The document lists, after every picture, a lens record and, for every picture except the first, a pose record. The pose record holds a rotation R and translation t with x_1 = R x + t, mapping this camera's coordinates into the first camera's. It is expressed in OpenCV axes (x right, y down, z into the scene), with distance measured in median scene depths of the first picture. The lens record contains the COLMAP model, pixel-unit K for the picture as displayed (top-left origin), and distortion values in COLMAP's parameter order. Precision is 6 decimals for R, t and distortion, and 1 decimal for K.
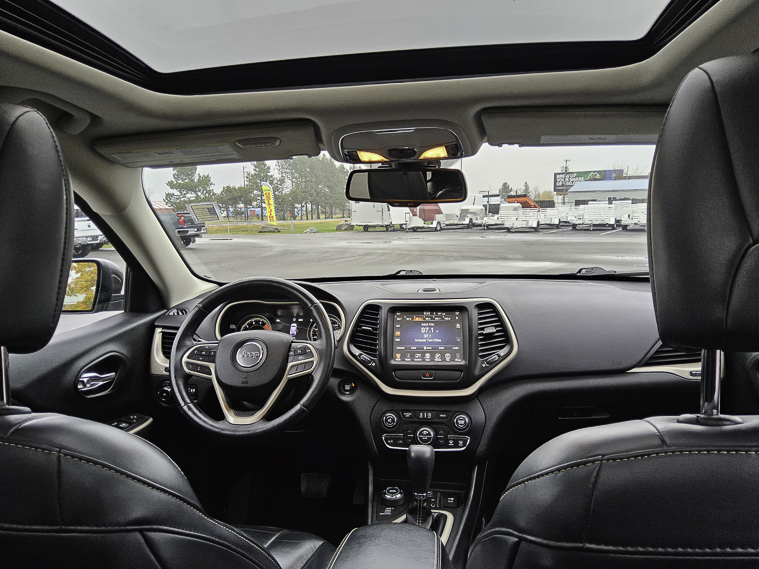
lens RADIAL K [[584.1, 0, 383.1], [0, 584.1, 279.9], [0, 0, 1]] dist [0.055708, -0.084473]
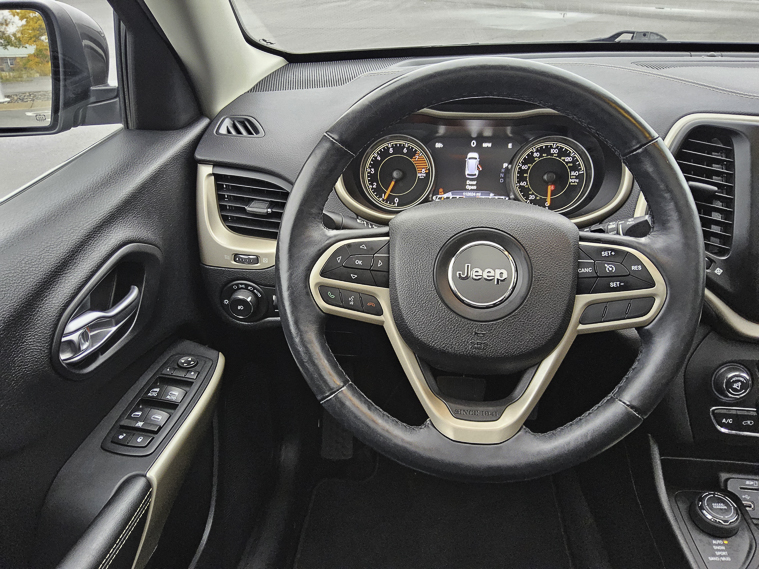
lens RADIAL K [[584.1, 0, 383.6], [0, 584.1, 284.8], [0, 0, 1]] dist [0.055708, -0.084473]
pose [[0.999370, -0.001592, 0.035465, -0.288310], [-0.012569, 0.918410, 0.395431, -0.020169], [-0.033201, -0.395628, 0.917811, 0.593014]]
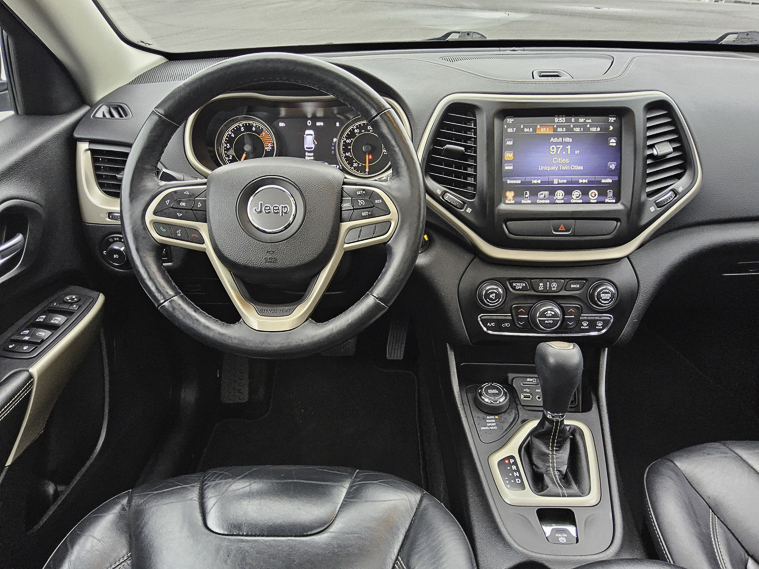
lens RADIAL K [[584.1, 0, 383.9], [0, 584.1, 286.7], [0, 0, 1]] dist [0.055708, -0.084473]
pose [[0.993936, -0.039625, 0.102575, -0.169844], [-0.004401, 0.917737, 0.397164, -0.022857], [-0.109875, -0.395207, 0.911997, 0.425998]]
